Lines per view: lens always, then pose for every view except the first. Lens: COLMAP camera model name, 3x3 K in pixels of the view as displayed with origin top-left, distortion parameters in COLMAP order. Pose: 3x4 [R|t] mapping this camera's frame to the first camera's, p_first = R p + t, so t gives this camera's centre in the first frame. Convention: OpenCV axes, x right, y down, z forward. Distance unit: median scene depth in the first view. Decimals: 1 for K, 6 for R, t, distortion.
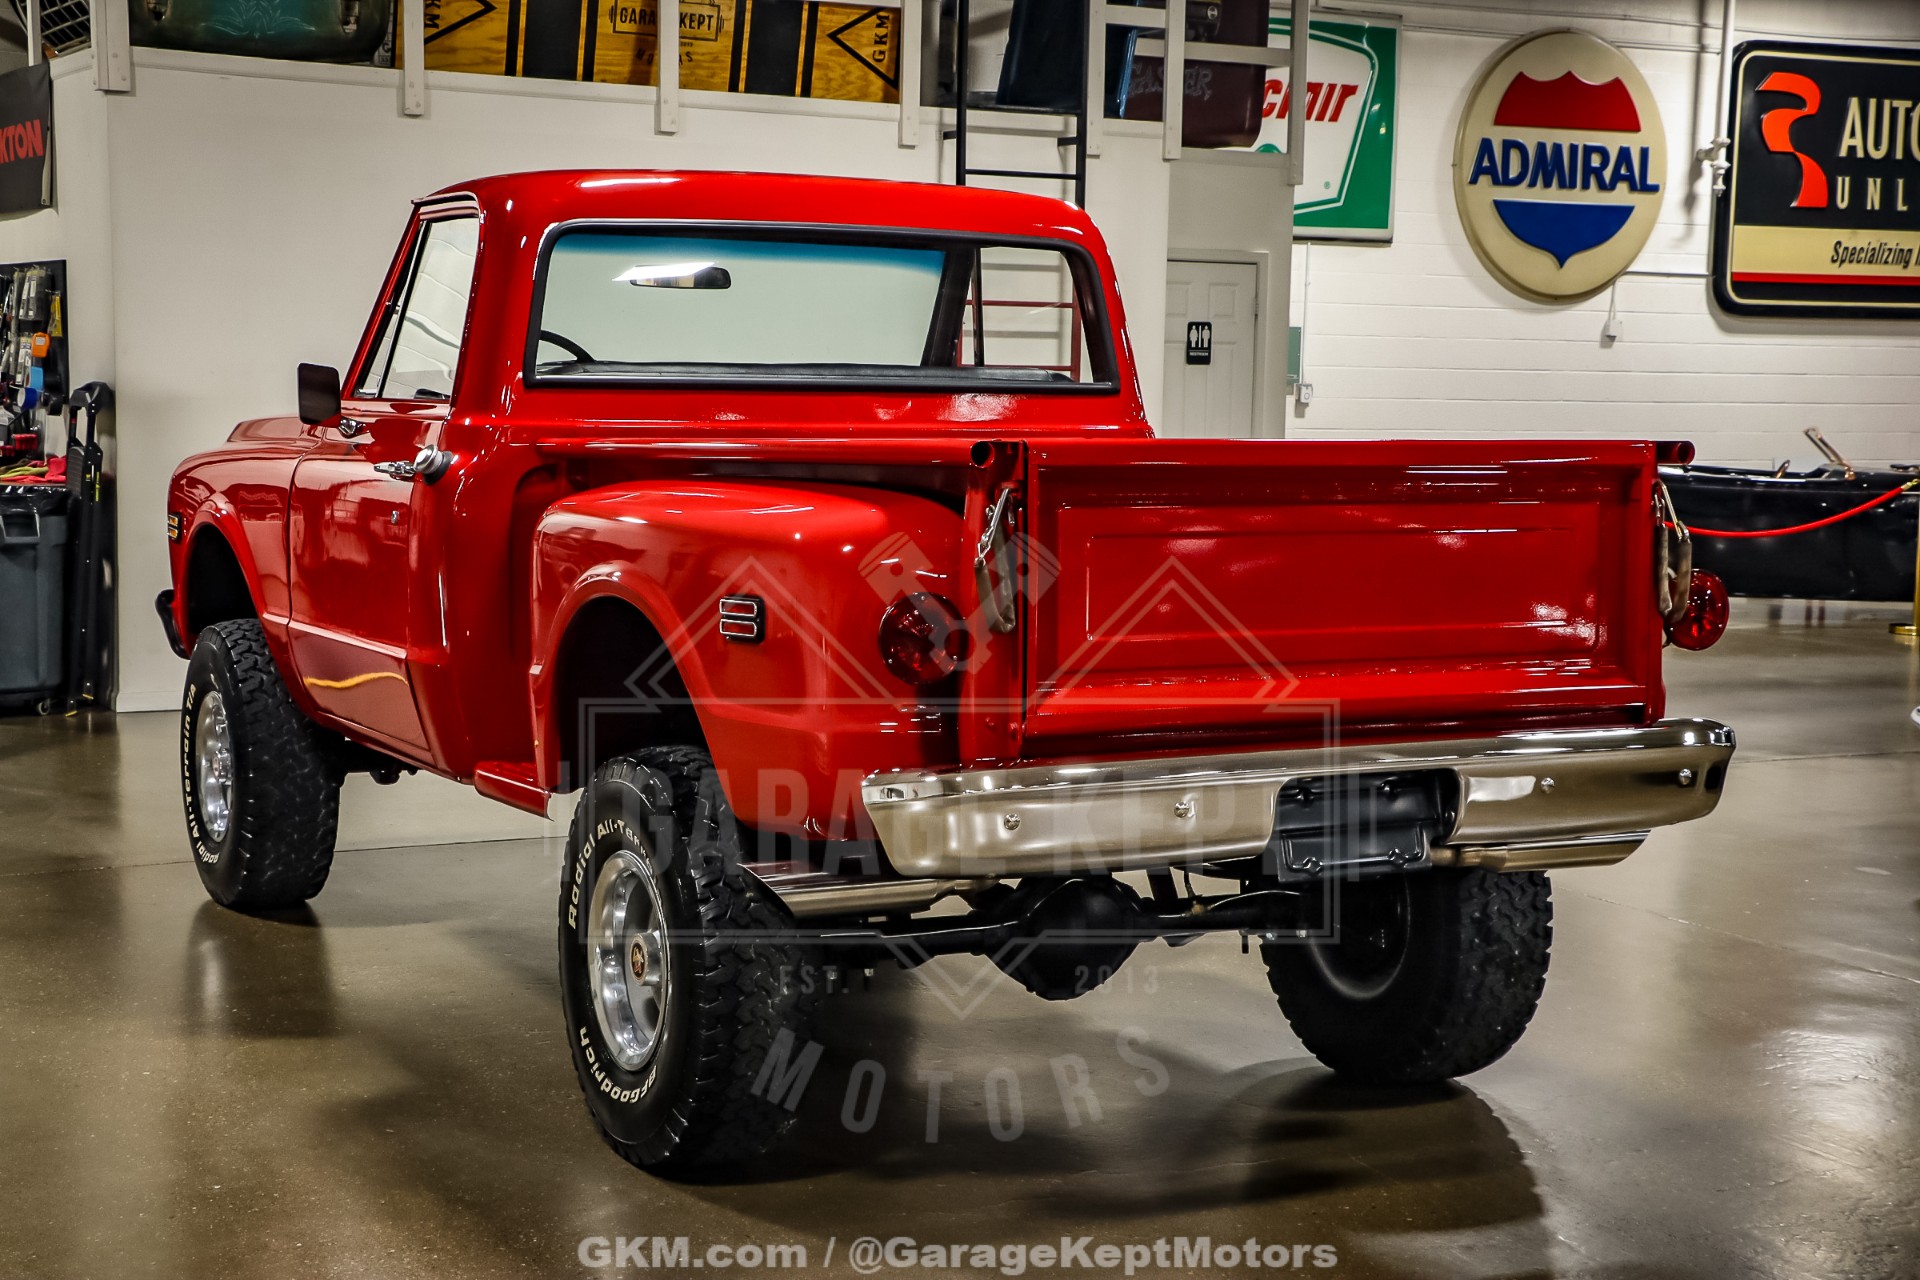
lens RADIAL K [[2905.8, 0, 960.0], [0, 2905.8, 640.0], [0, 0, 1]] dist [0.100511, 0.202361]
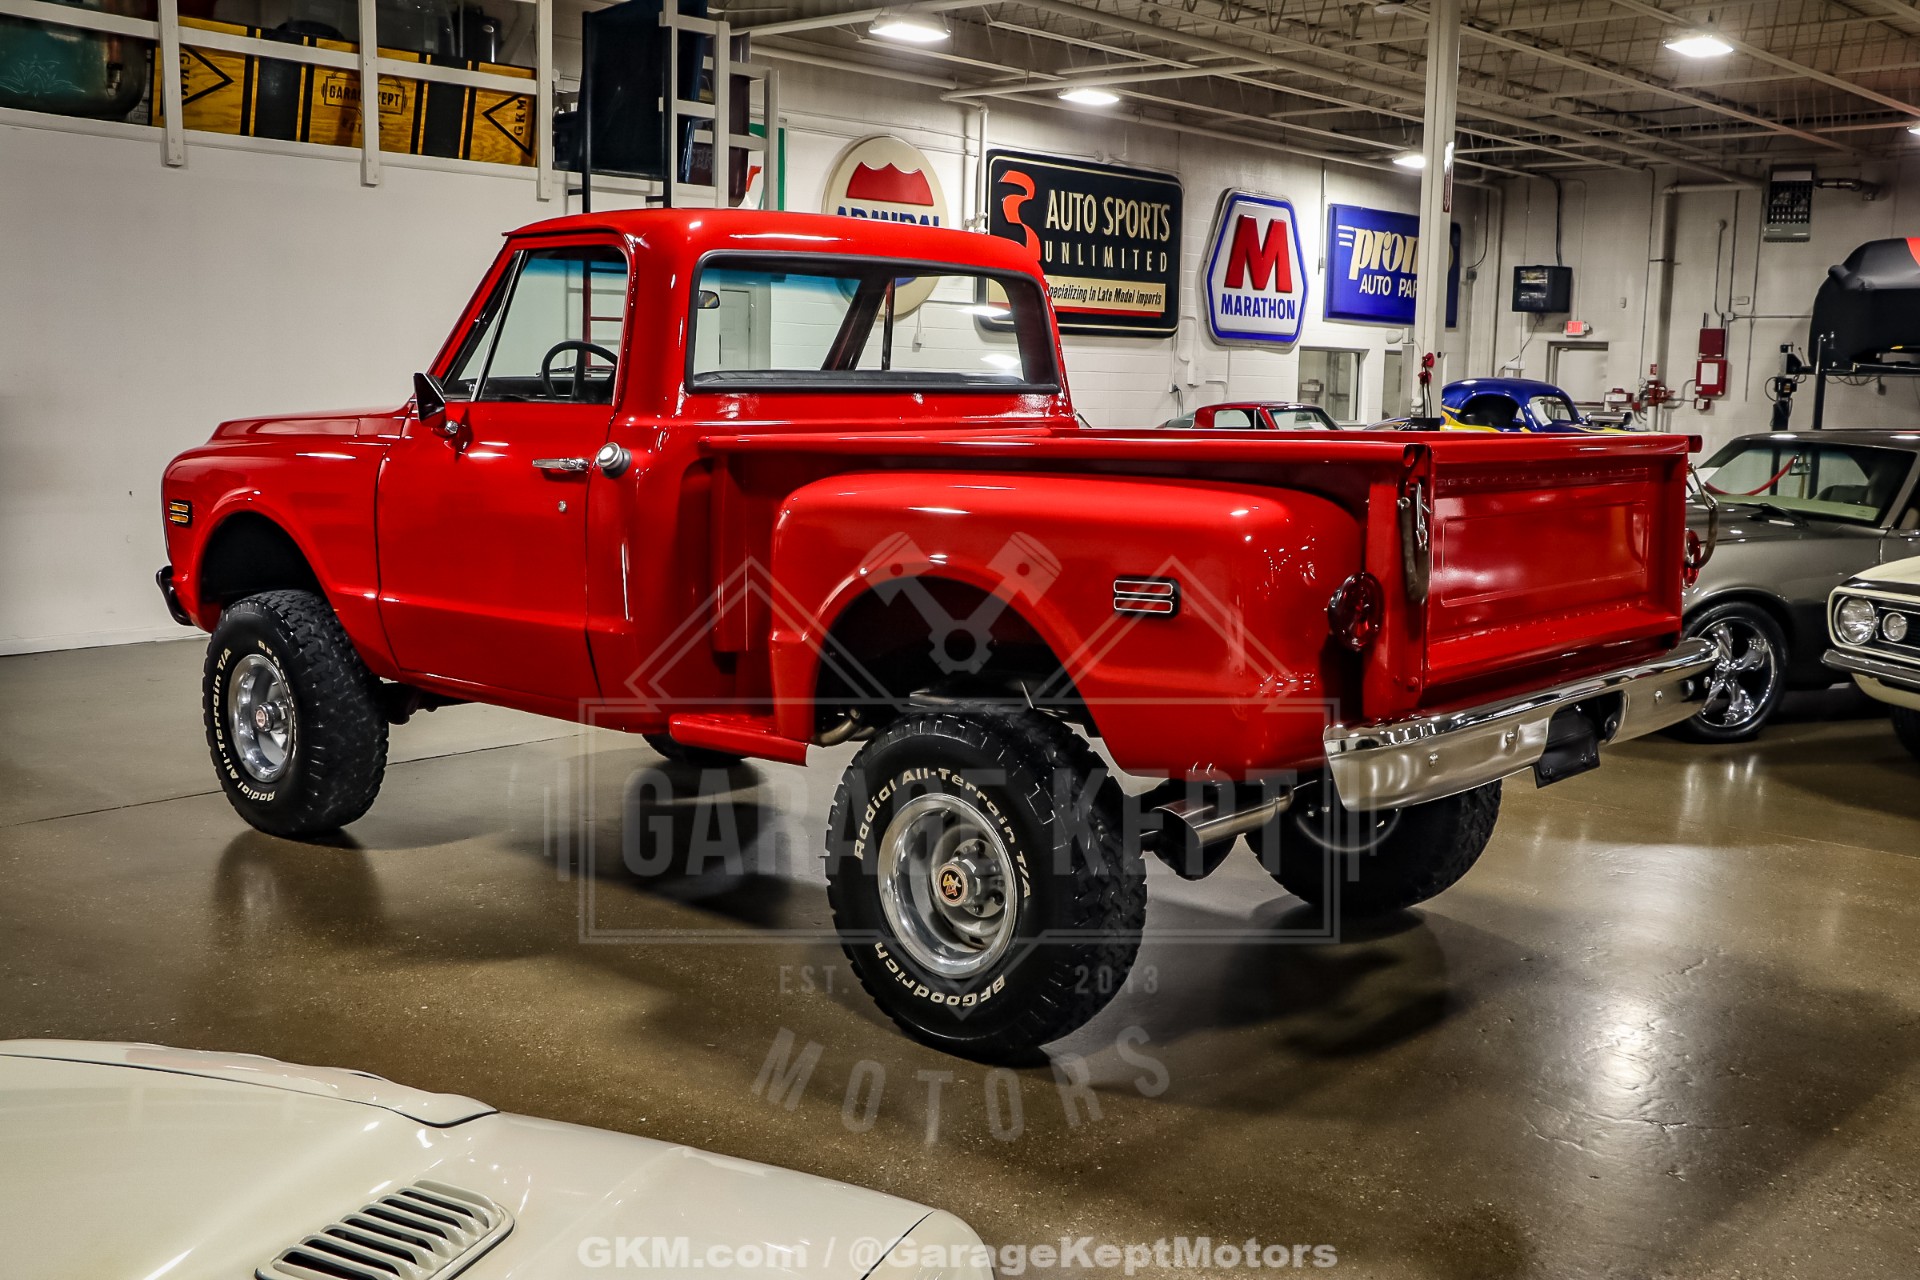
lens RADIAL K [[1946.3, 0, 960.0], [0, 1946.3, 640.0], [0, 0, 1]] dist [-0.125532, 0.283538]
pose [[0.937753, -0.047666, 0.344017, -0.153036], [0.030466, 0.998008, 0.055235, -0.013145], [-0.345964, -0.041316, 0.937338, 0.110664]]
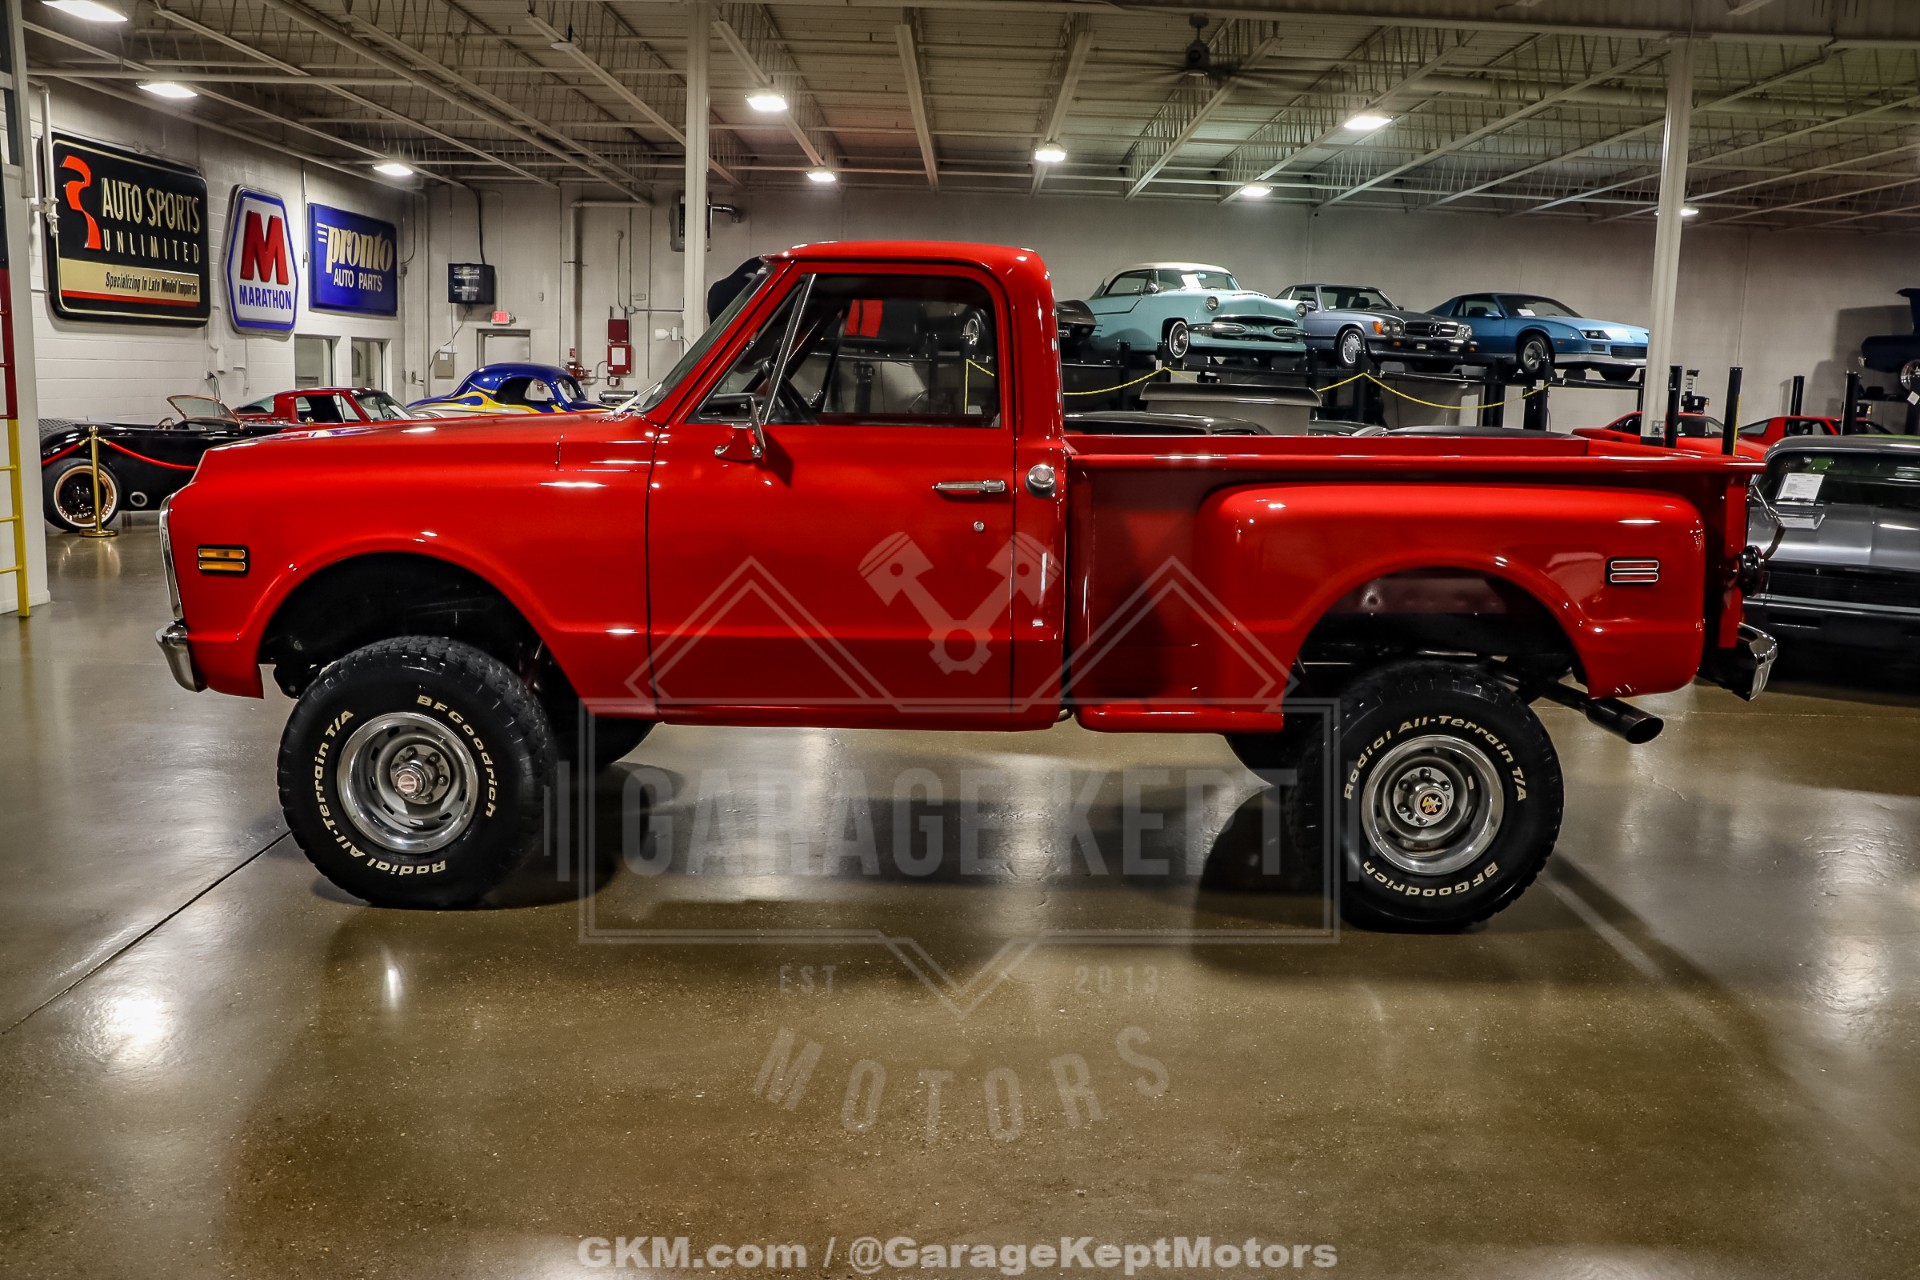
lens RADIAL K [[1689.4, 0, 960.0], [0, 1689.4, 640.0], [0, 0, 1]] dist [-0.179103, 0.210990]
pose [[0.476675, -0.142122, 0.867515, -0.395412], [0.063559, 0.989834, 0.127237, -0.041298], [-0.876779, -0.005512, 0.480862, 0.325675]]
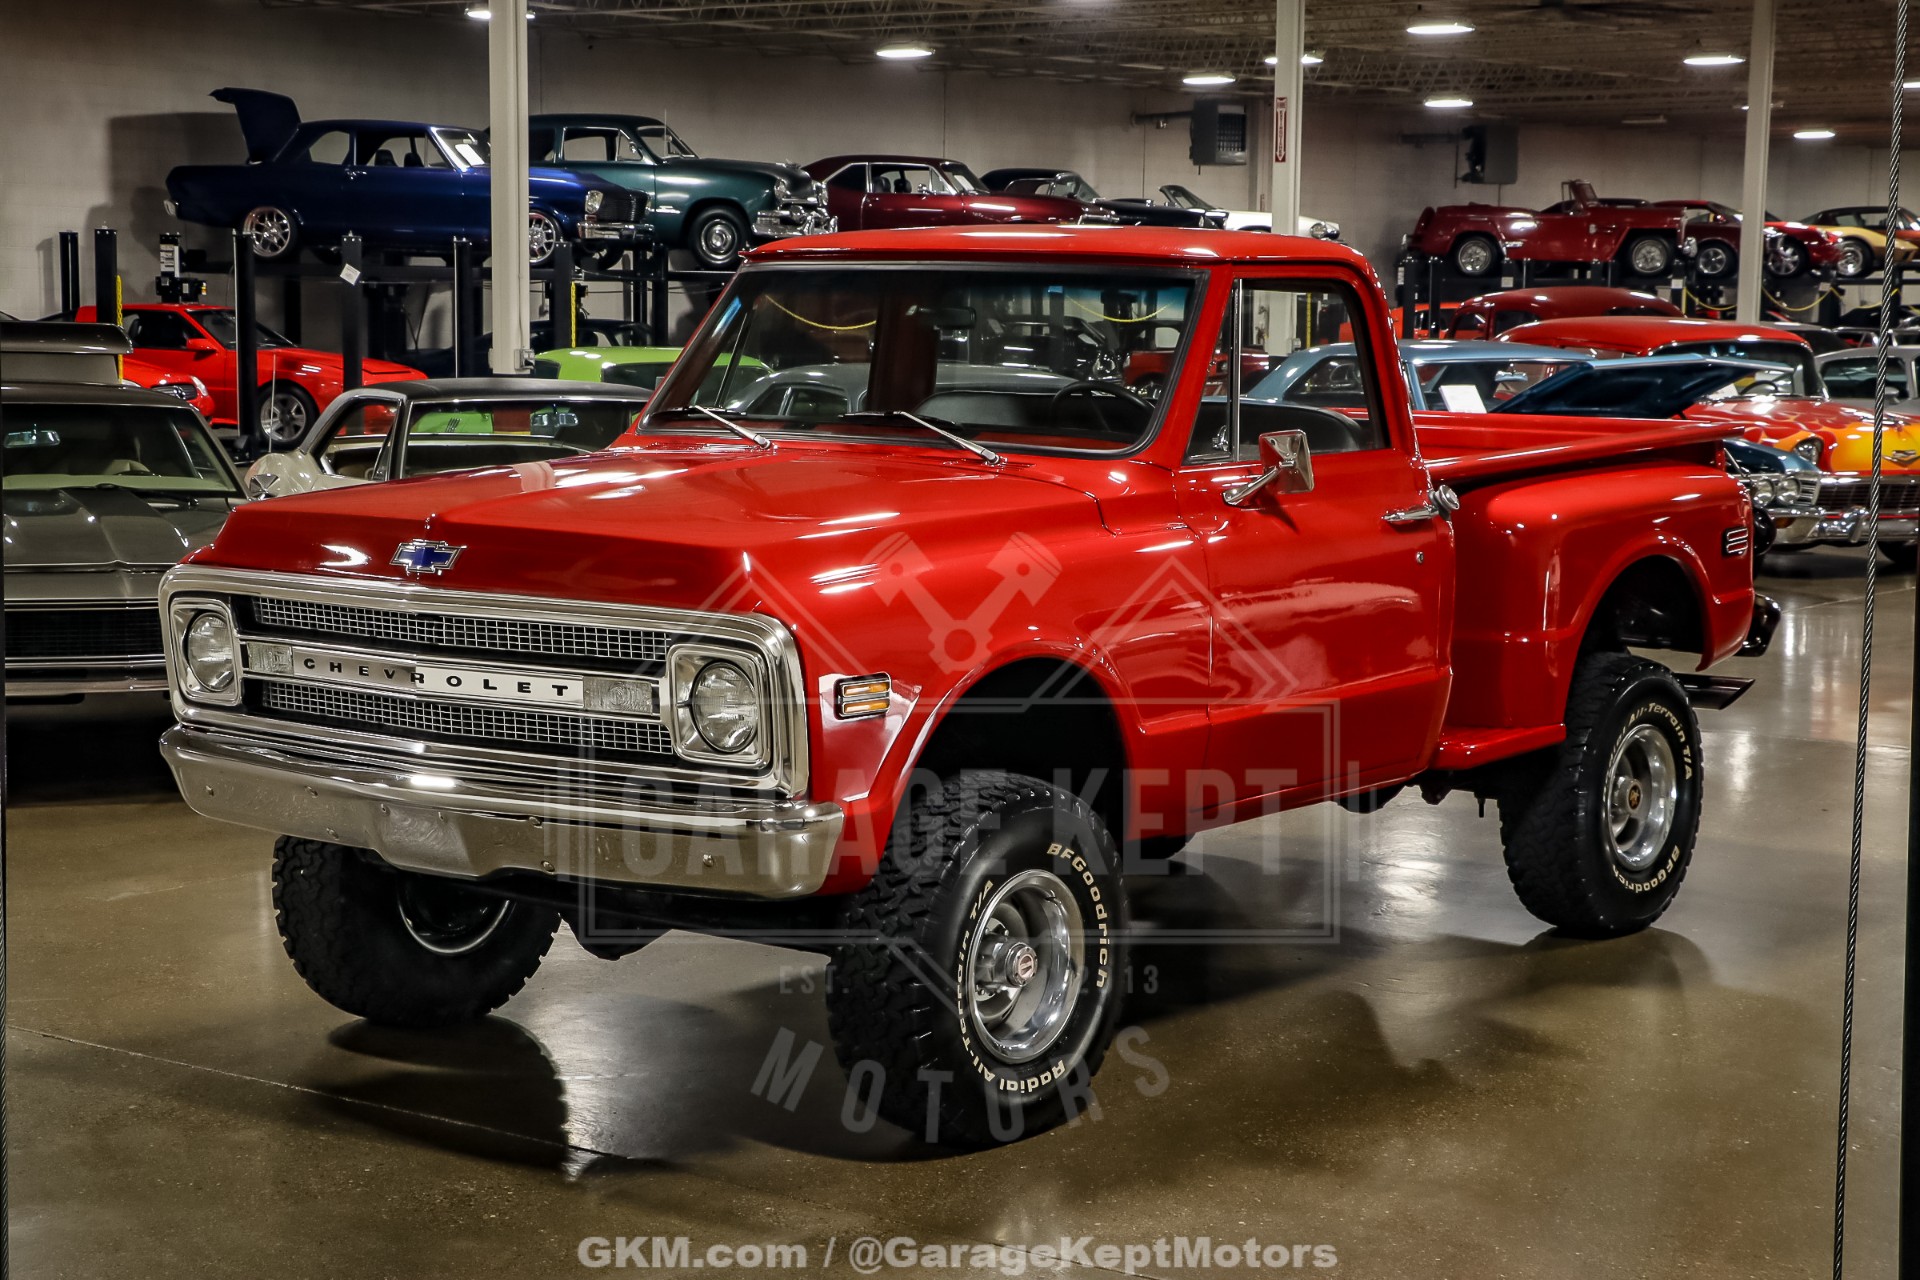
lens RADIAL K [[3368.4, 0, 960.0], [0, 3368.4, 640.0], [0, 0, 1]] dist [0.184621, 0.302151]
pose [[-0.411035, -0.122288, 0.903380, -0.622981], [0.068534, 0.984012, 0.164386, -0.113416], [-0.909040, 0.129480, -0.396083, 0.810388]]
